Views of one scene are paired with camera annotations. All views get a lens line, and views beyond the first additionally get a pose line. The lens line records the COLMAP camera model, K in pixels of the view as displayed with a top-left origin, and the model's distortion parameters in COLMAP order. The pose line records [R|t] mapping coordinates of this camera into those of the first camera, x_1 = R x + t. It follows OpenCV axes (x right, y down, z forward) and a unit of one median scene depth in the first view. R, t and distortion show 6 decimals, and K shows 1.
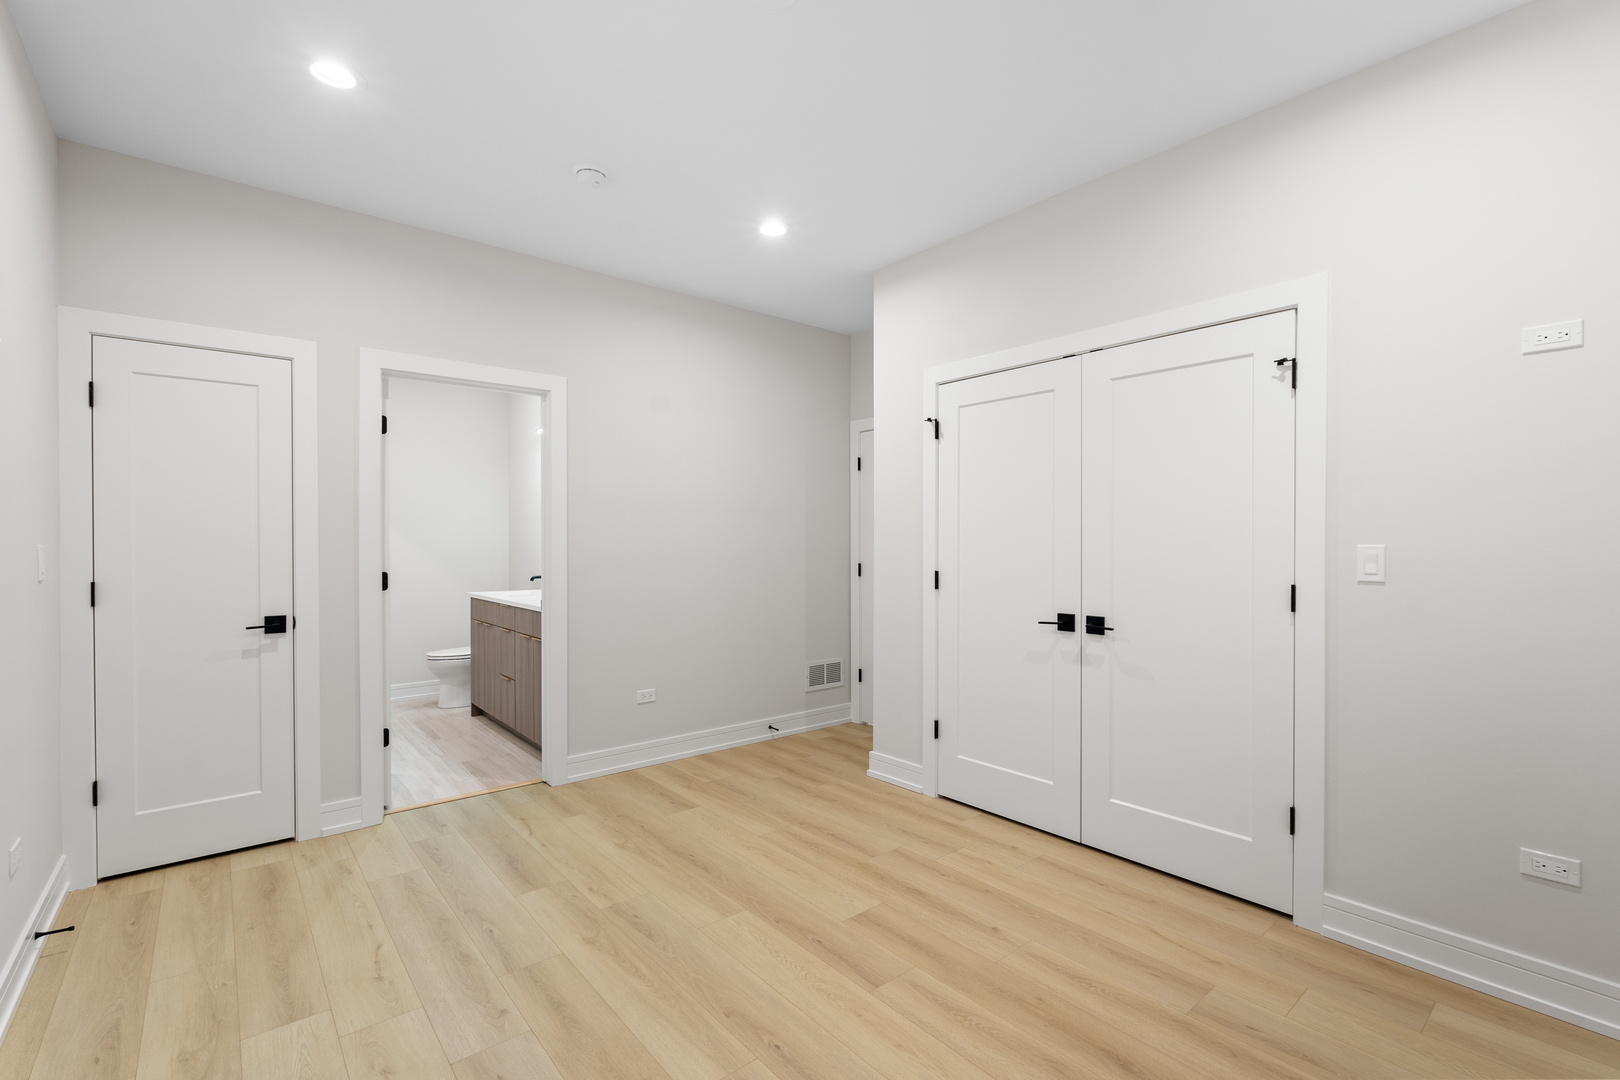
lens RADIAL K [[722.1, 0, 809.0], [0, 722.1, 534.9], [0, 0, 1]] dist [-0.003571, 0.000555]
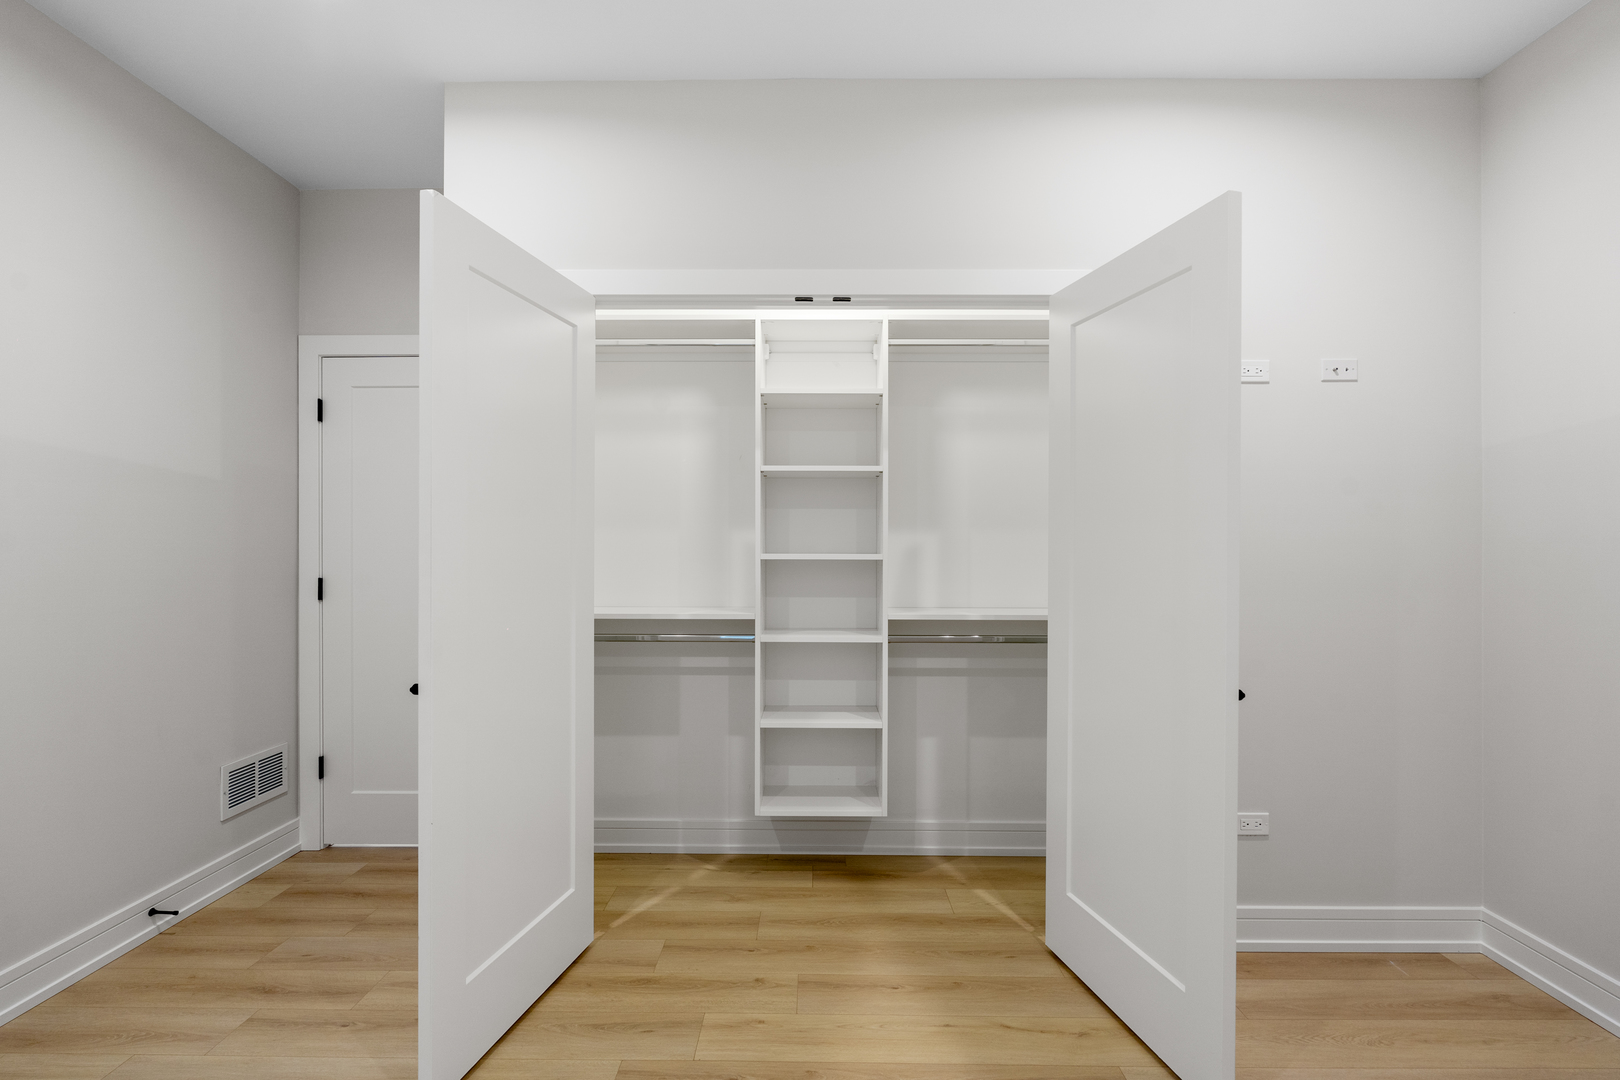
lens RADIAL K [[773.6, 0, 810.0], [0, 773.6, 540.0], [0, 0, 1]] dist [-0.002670, -0.000739]
pose [[0.647797, 0.012199, 0.761716, -0.258240], [-0.013067, 0.999903, -0.004901, 0.010462], [-0.761701, -0.006778, 0.647893, 0.480684]]
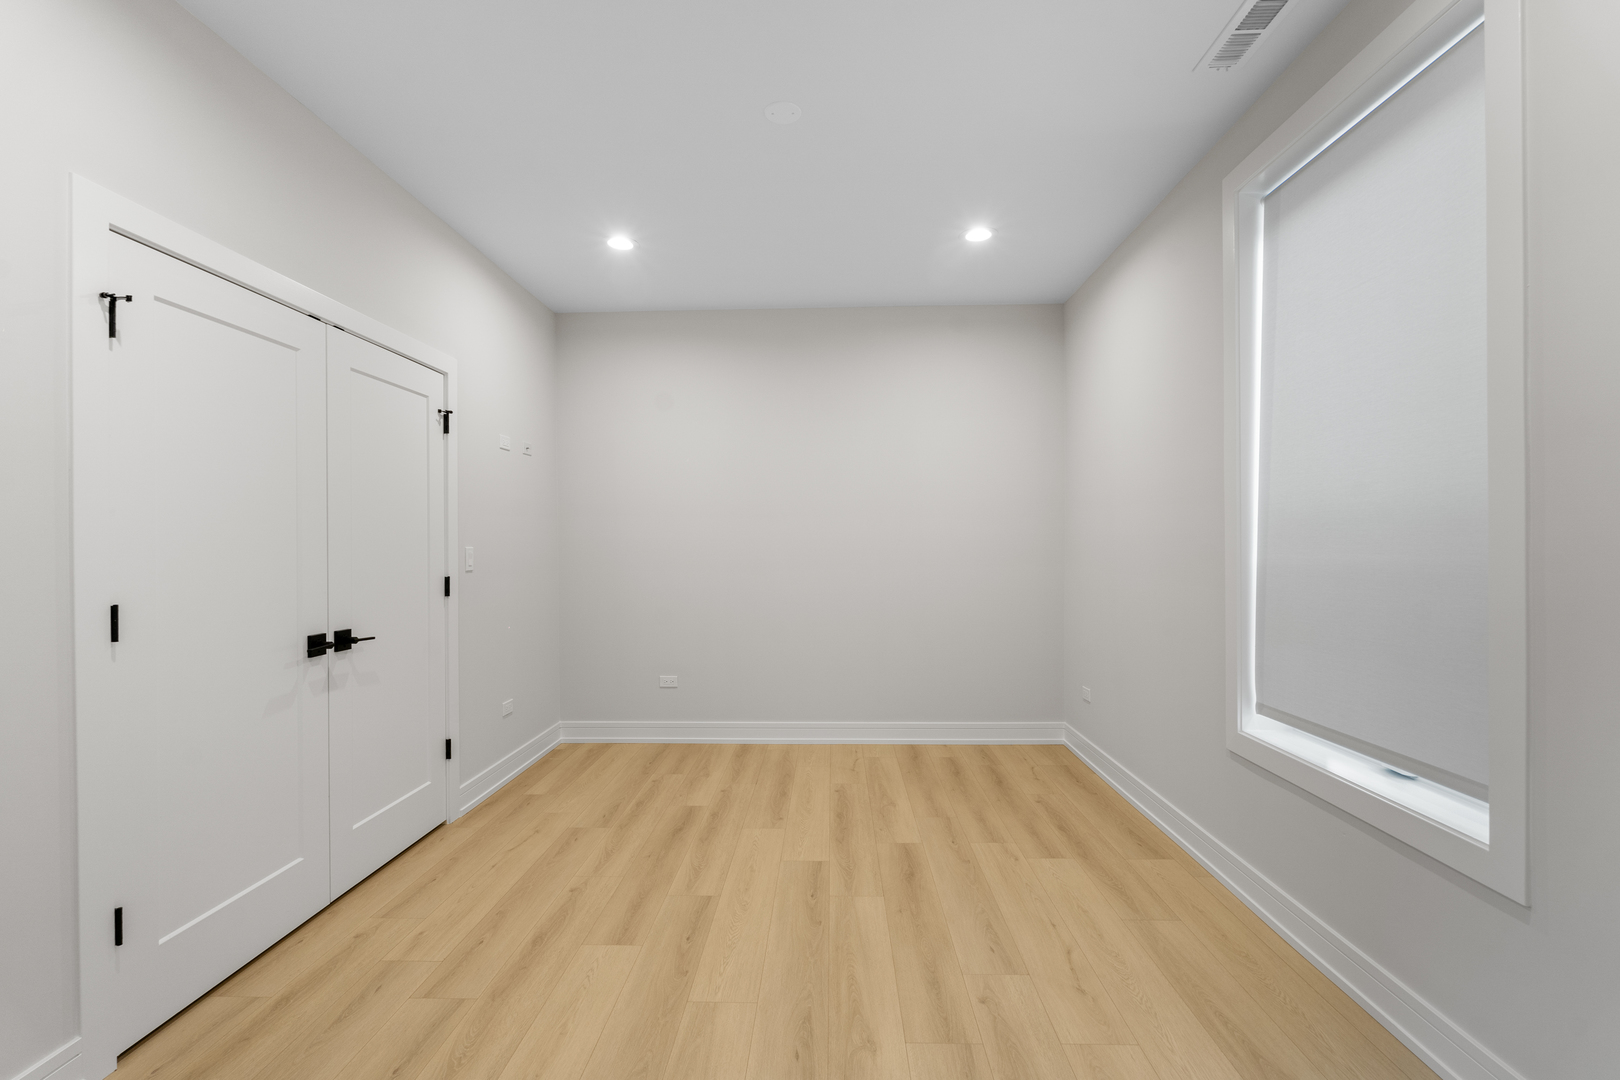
lens RADIAL K [[722.1, 0, 809.0], [0, 722.1, 534.9], [0, 0, 1]] dist [-0.003571, 0.000555]
pose [[-0.749475, 0.013377, 0.661898, -0.605024], [-0.000842, 0.999776, -0.021158, 0.014820], [-0.662032, -0.016415, -0.749295, 1.268263]]
